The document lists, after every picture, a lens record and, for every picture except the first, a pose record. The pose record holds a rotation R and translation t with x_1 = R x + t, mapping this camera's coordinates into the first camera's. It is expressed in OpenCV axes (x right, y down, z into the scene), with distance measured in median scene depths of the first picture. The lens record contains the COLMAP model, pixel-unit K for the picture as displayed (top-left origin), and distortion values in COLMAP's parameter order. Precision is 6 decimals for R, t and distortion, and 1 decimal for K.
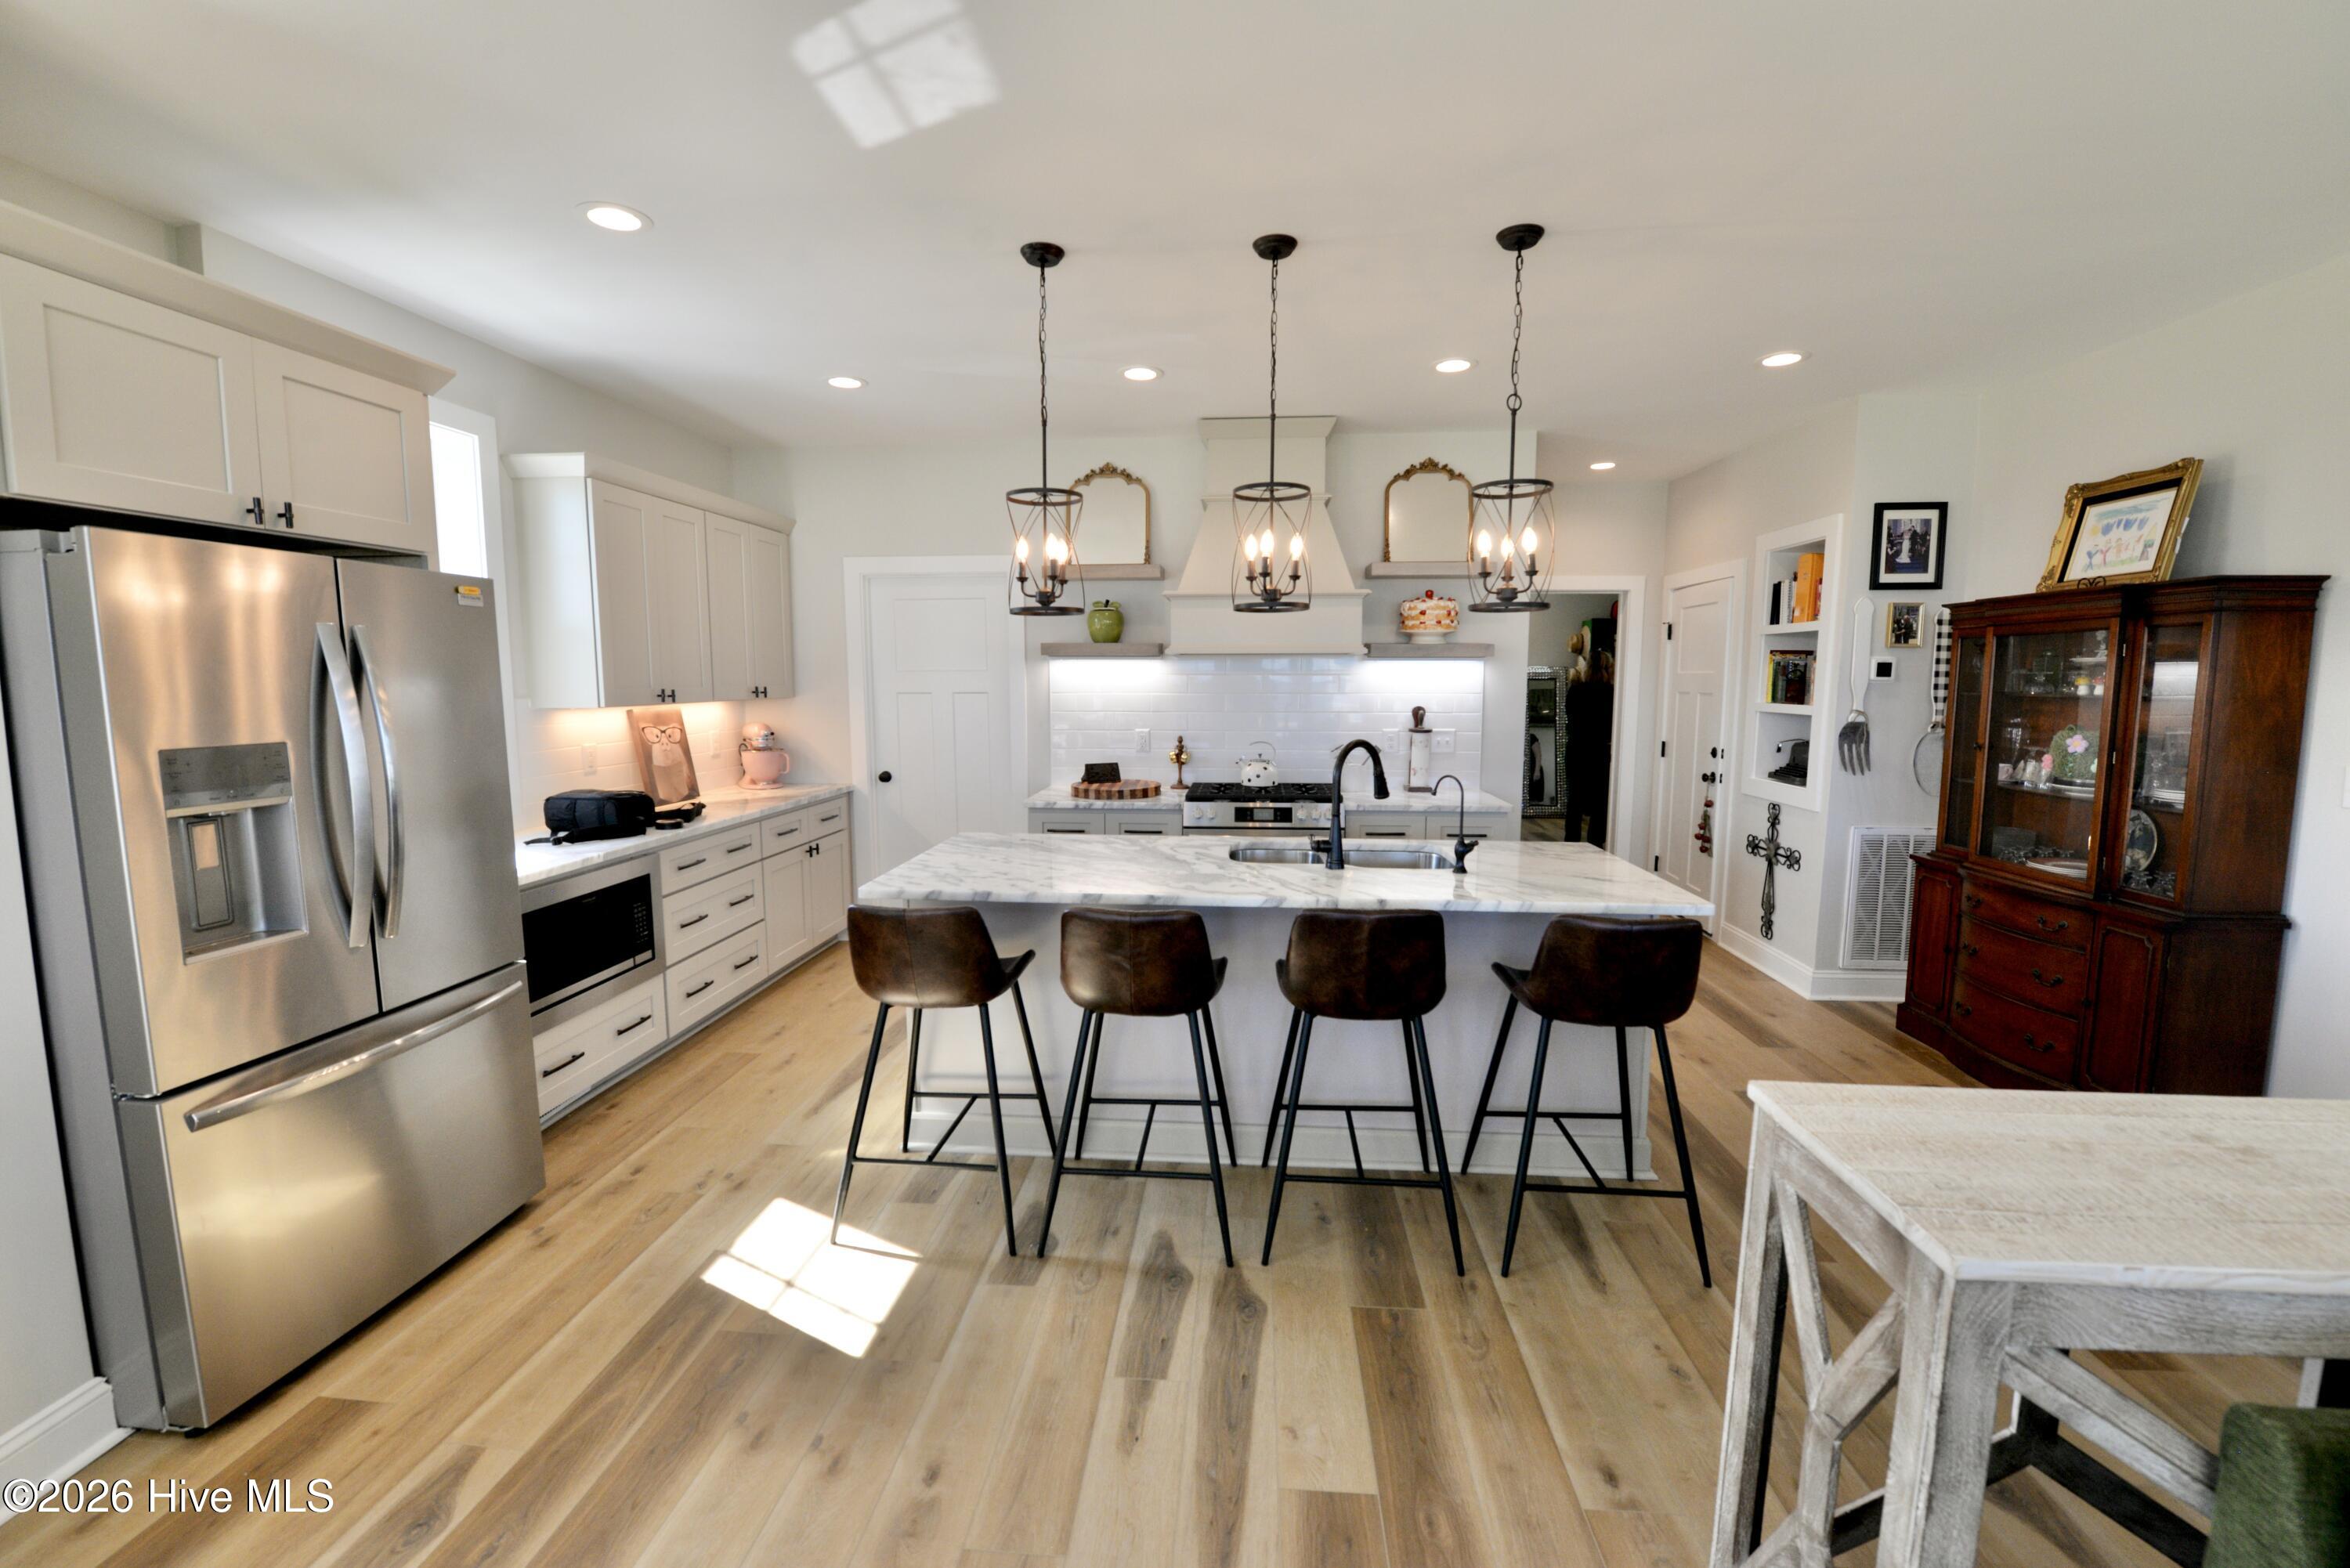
lens RADIAL K [[944.0, 0, 1179.0], [0, 944.0, 775.8], [0, 0, 1]] dist [-0.014517, -0.000672]
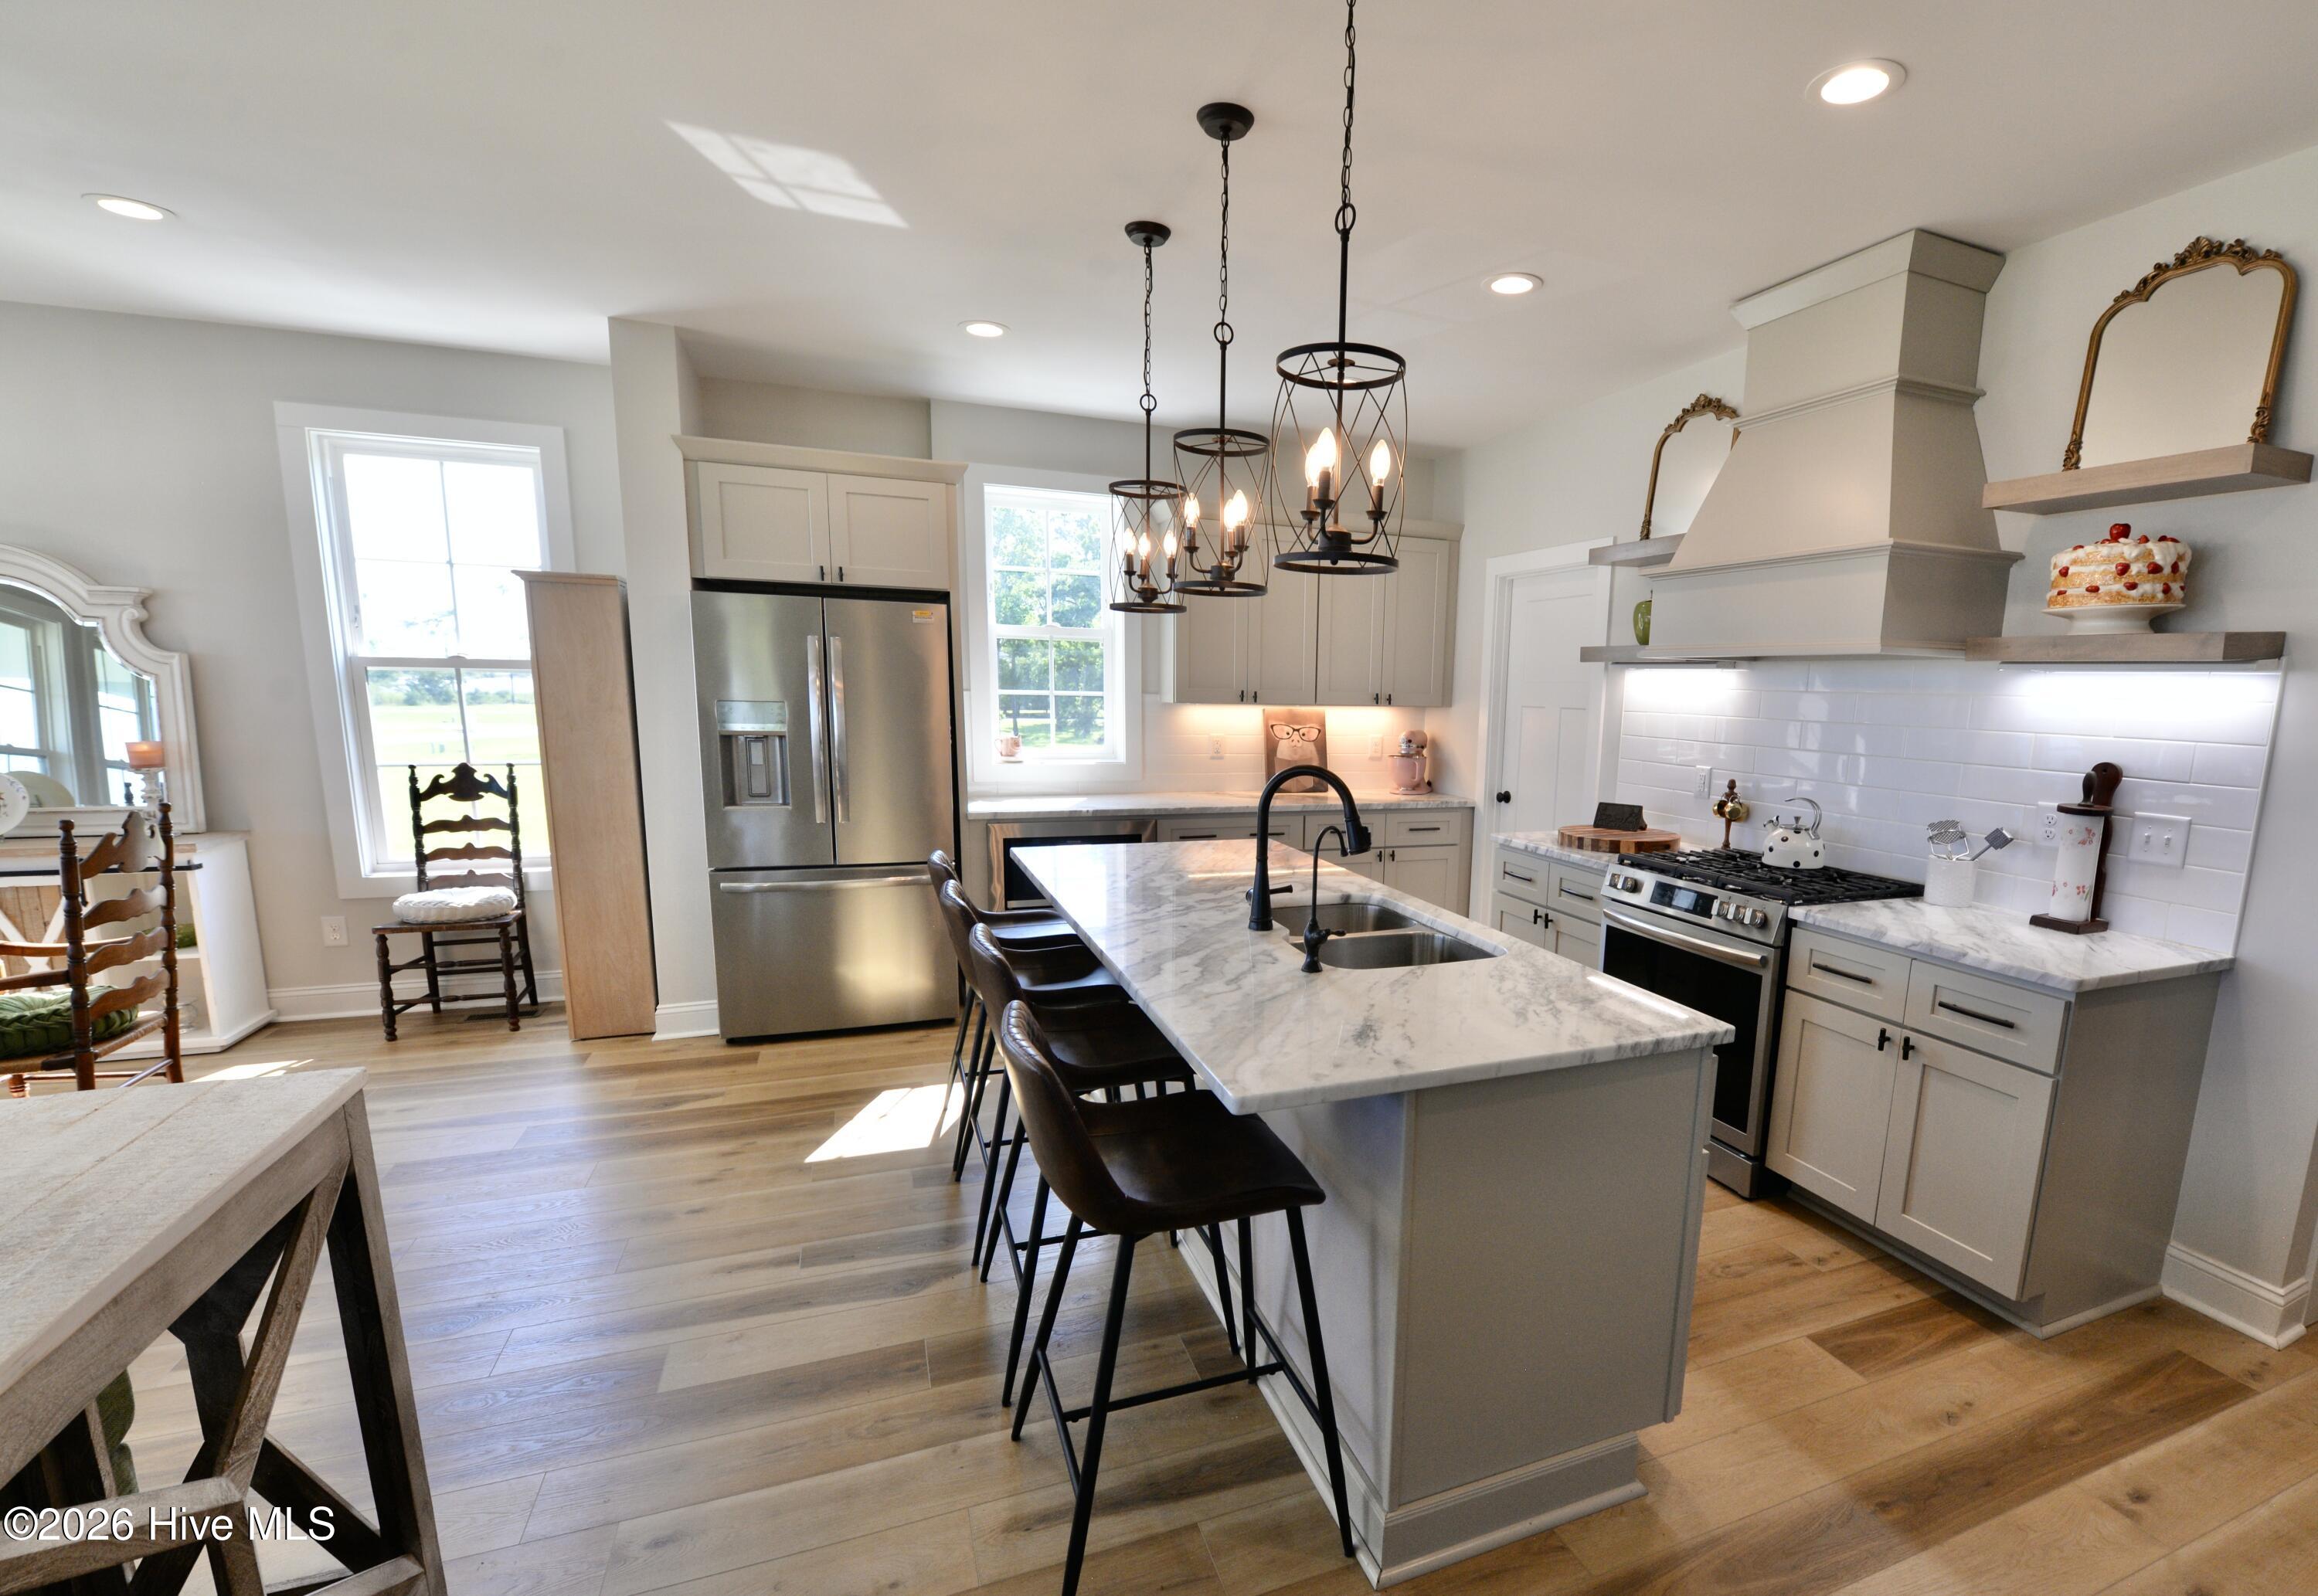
lens RADIAL K [[1050.8, 0, 1313.3], [0, 1050.8, 869.4], [0, 0, 1]] dist [-0.002026, -0.007360]
pose [[0.472056, 0.166455, -0.865711, 0.769585], [-0.120099, 0.985000, 0.123903, -0.051771], [0.873350, 0.045482, 0.484966, 0.514809]]
